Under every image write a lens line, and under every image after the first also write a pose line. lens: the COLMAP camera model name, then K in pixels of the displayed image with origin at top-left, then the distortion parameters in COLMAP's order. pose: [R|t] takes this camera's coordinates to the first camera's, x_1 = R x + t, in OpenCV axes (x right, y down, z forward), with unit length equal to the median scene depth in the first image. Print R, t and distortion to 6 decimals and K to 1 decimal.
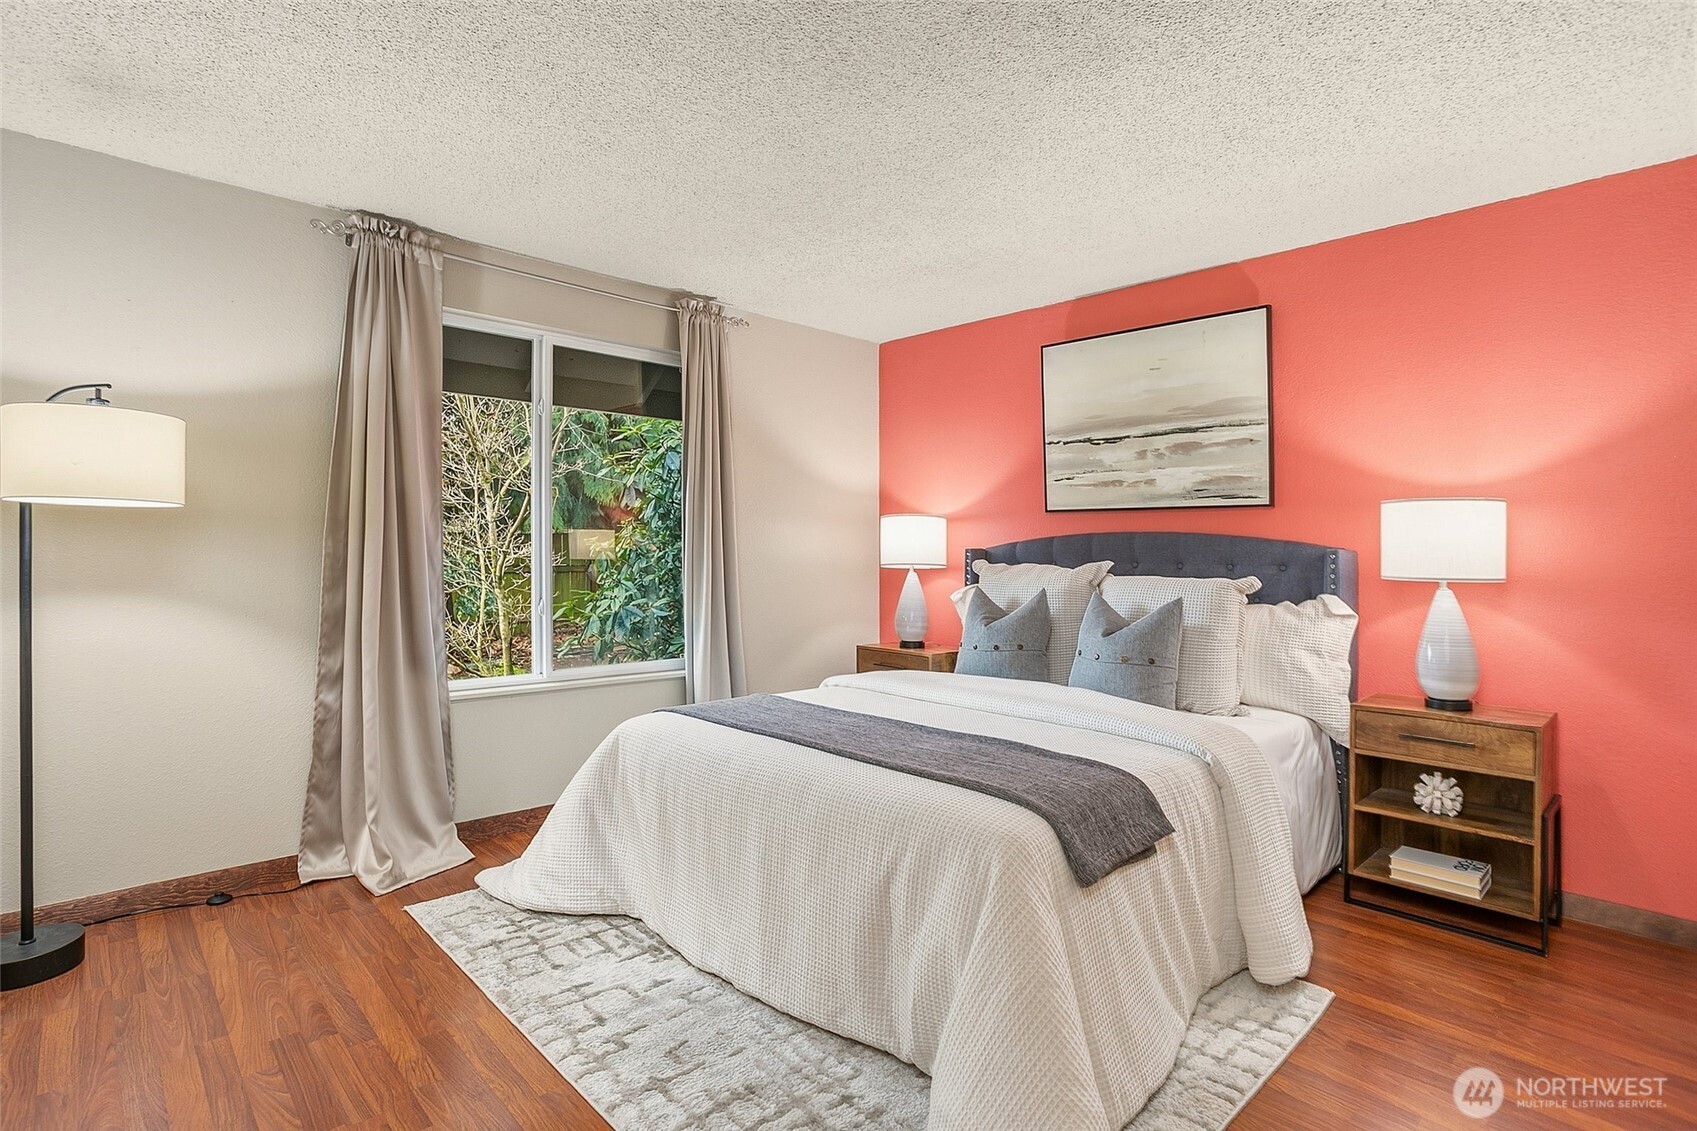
lens RADIAL K [[820.1, 0, 838.5], [0, 820.1, 548.0], [0, 0, 1]] dist [-0.003934, 0.000339]
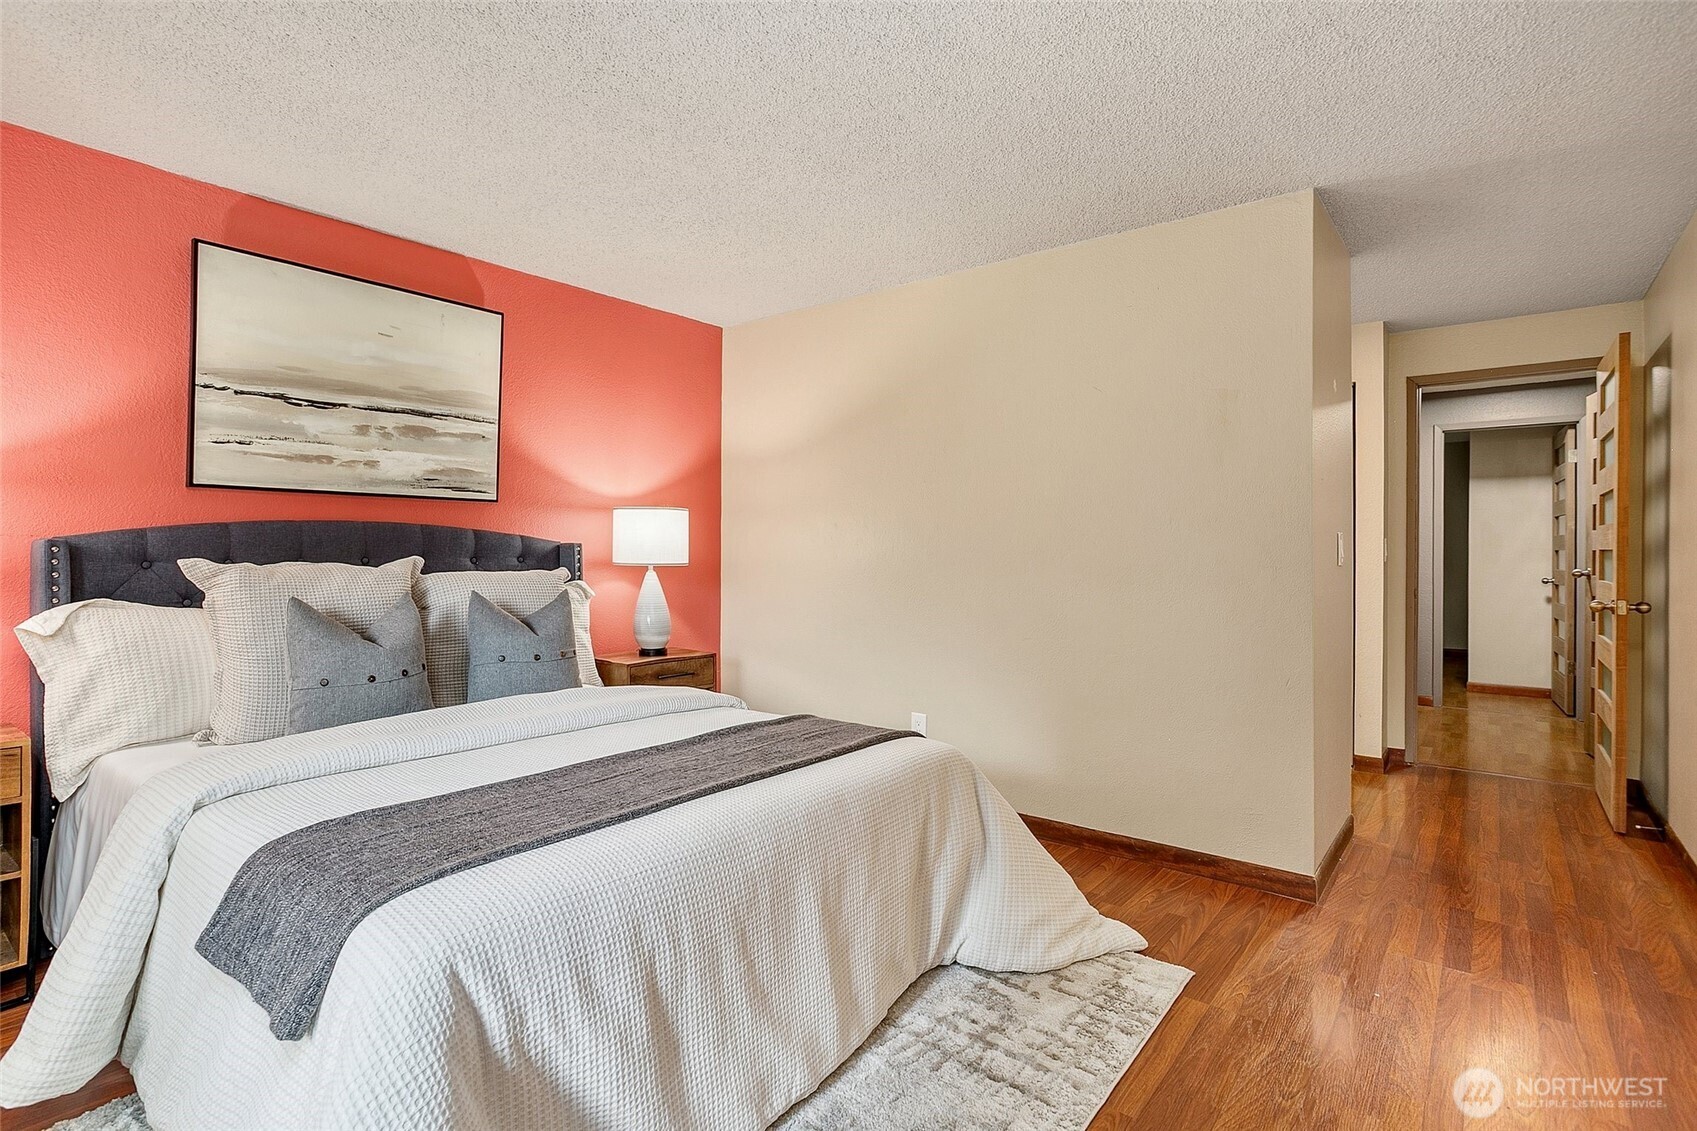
lens RADIAL K [[820.1, 0, 838.5], [0, 820.1, 548.0], [0, 0, 1]] dist [-0.003934, 0.000339]
pose [[-0.086006, 0.005143, 0.996281, -0.528918], [0.005224, 0.999975, -0.004711, 0.014399], [-0.996281, 0.004800, -0.086031, 0.607740]]
